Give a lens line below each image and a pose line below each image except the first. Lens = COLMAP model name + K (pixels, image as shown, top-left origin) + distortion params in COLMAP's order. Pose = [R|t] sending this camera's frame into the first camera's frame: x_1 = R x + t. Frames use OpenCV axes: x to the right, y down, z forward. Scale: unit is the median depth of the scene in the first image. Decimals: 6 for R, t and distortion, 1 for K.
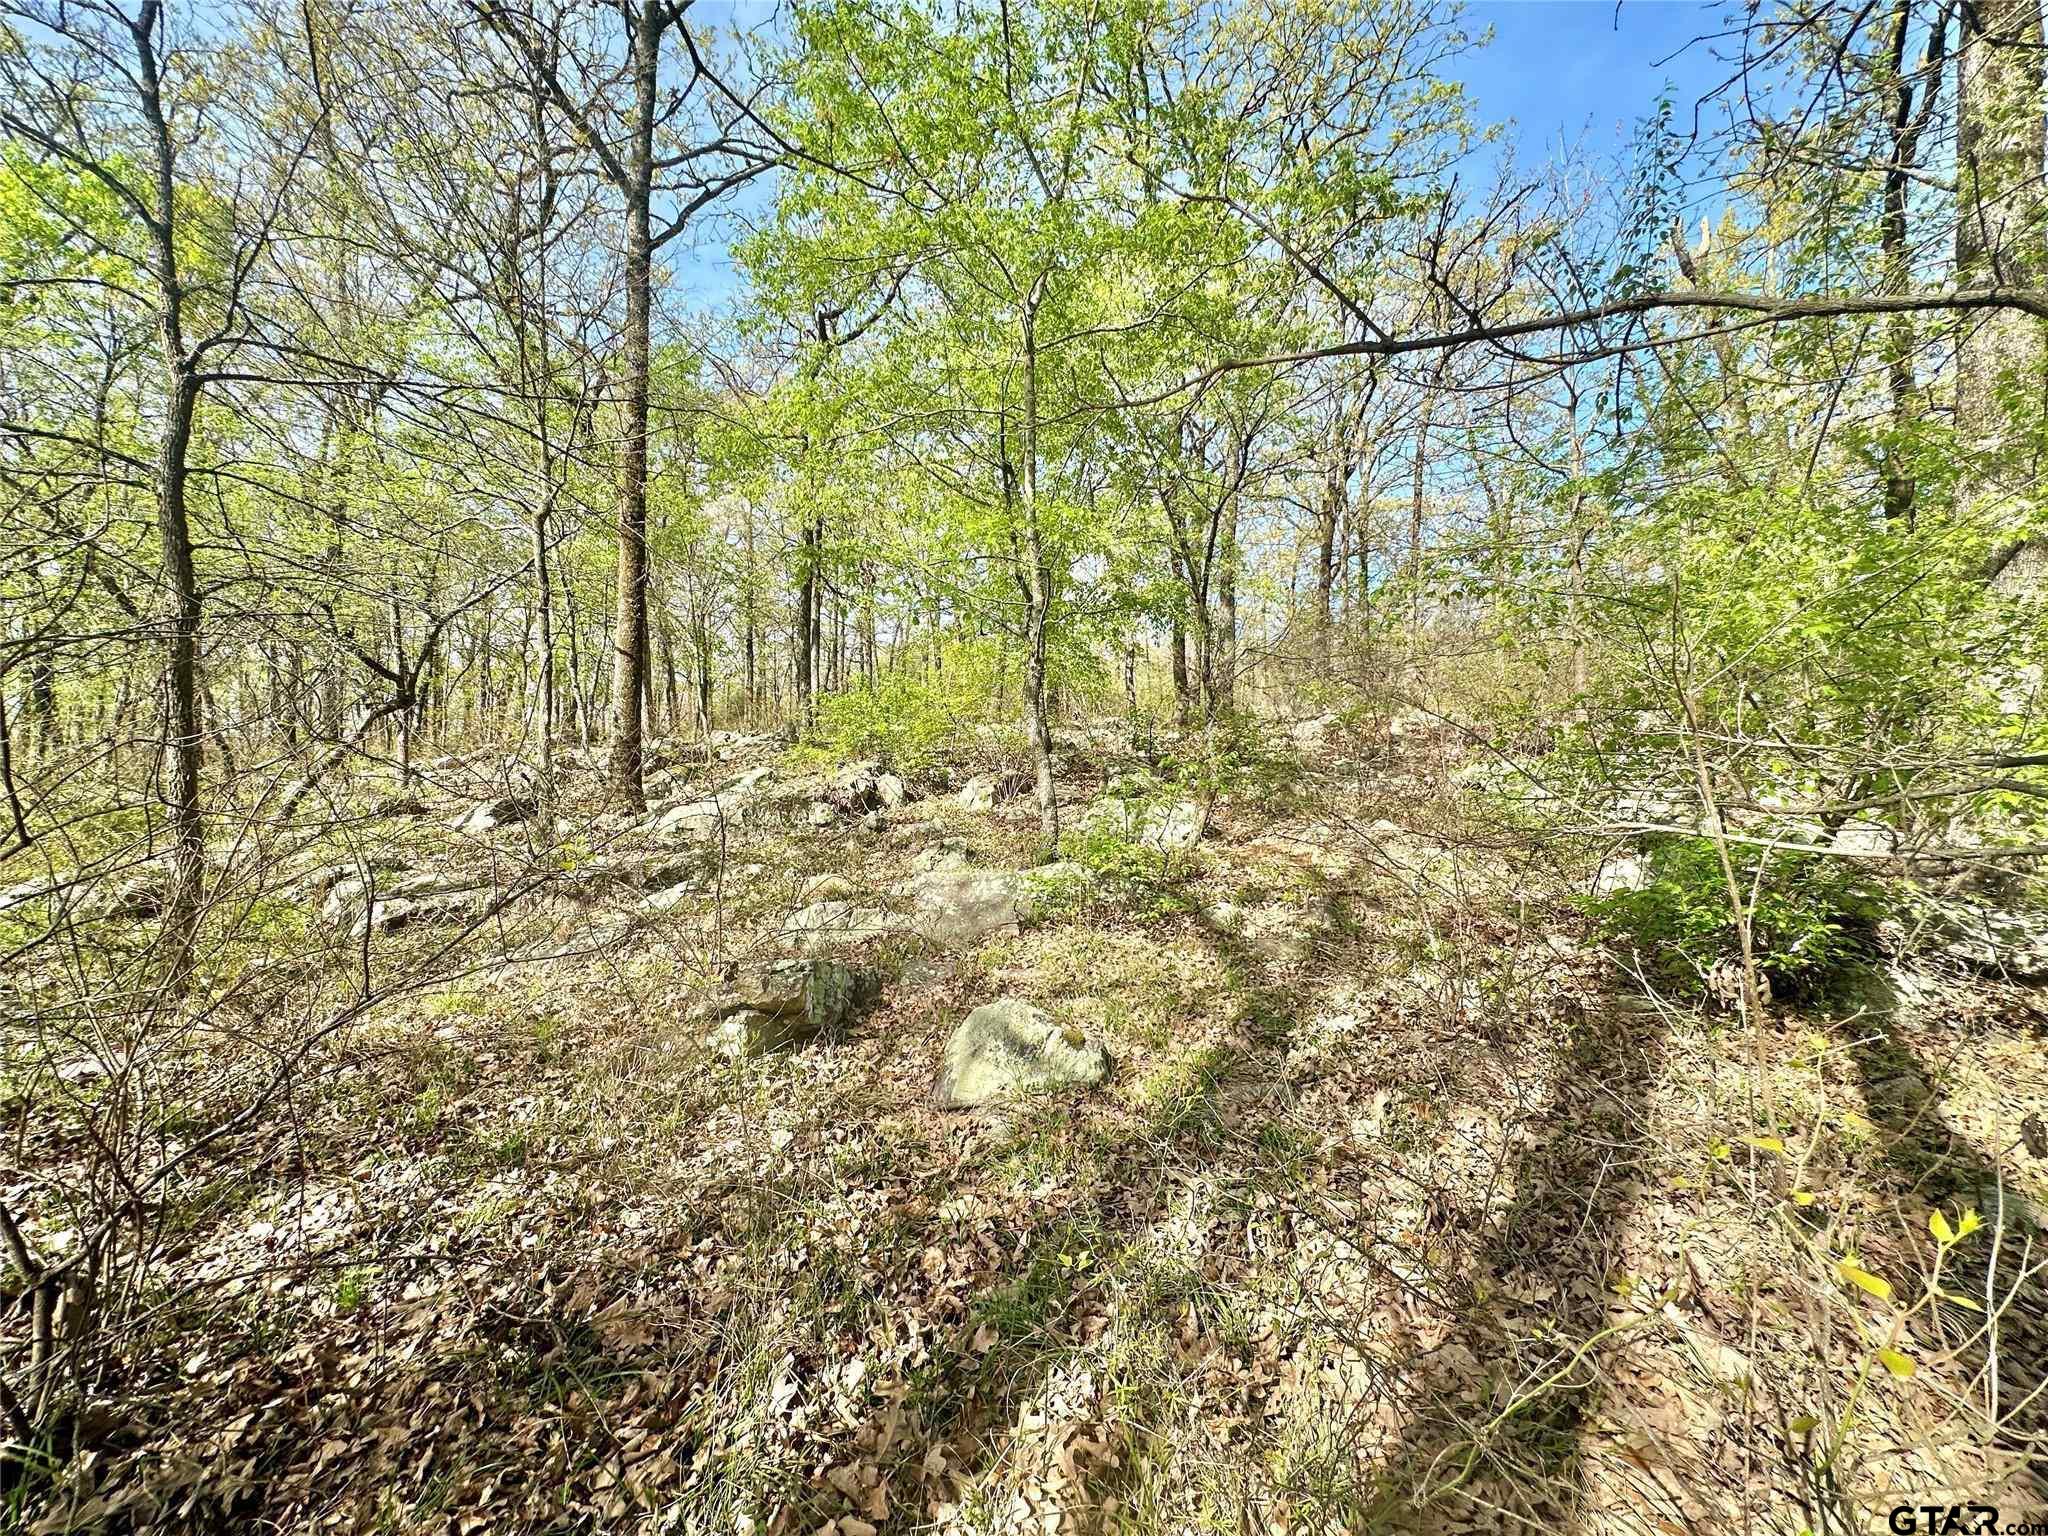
lens RADIAL K [[823.2, 0, 1025.5], [0, 823.2, 768.6], [0, 0, 1]] dist [0.001842, -0.000098]
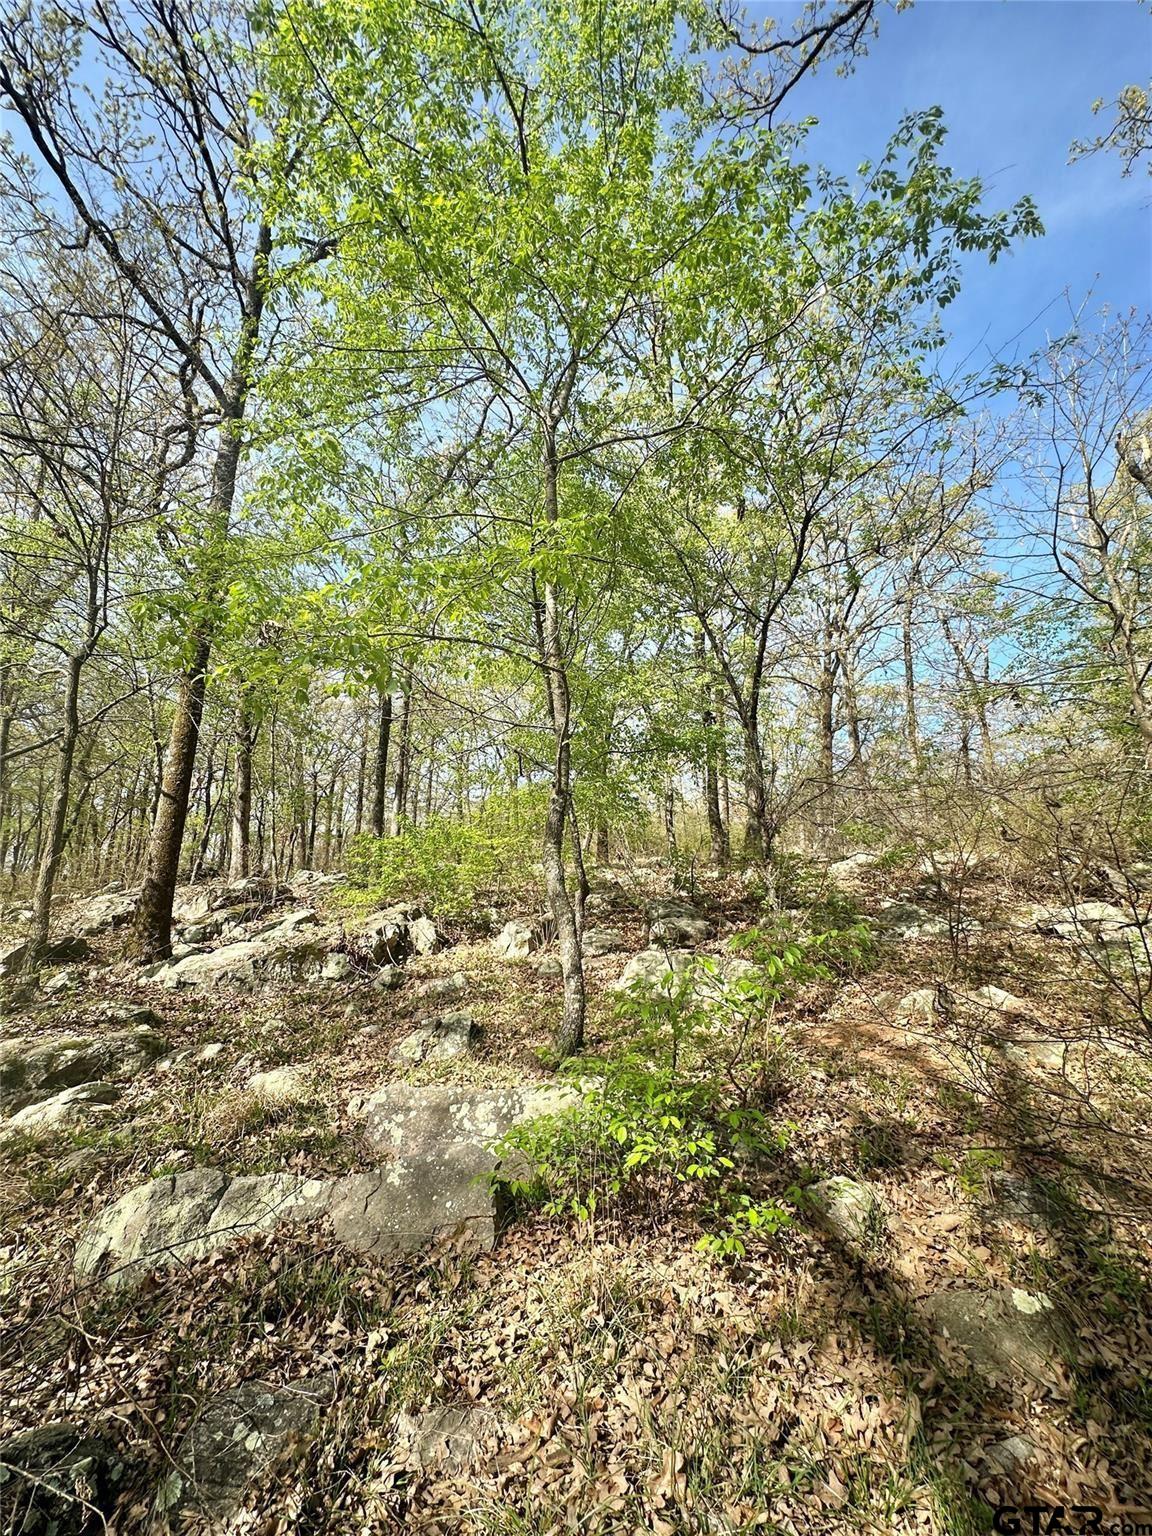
lens RADIAL K [[617.4, 0, 575.2], [0, 617.4, 770.5], [0, 0, 1]] dist [0.001842, -0.000098]
pose [[0.999684, -0.006240, -0.024340, 0.032048], [0.001270, 0.979981, -0.199087, -0.019067], [0.025095, 0.198993, 0.979680, 0.264044]]
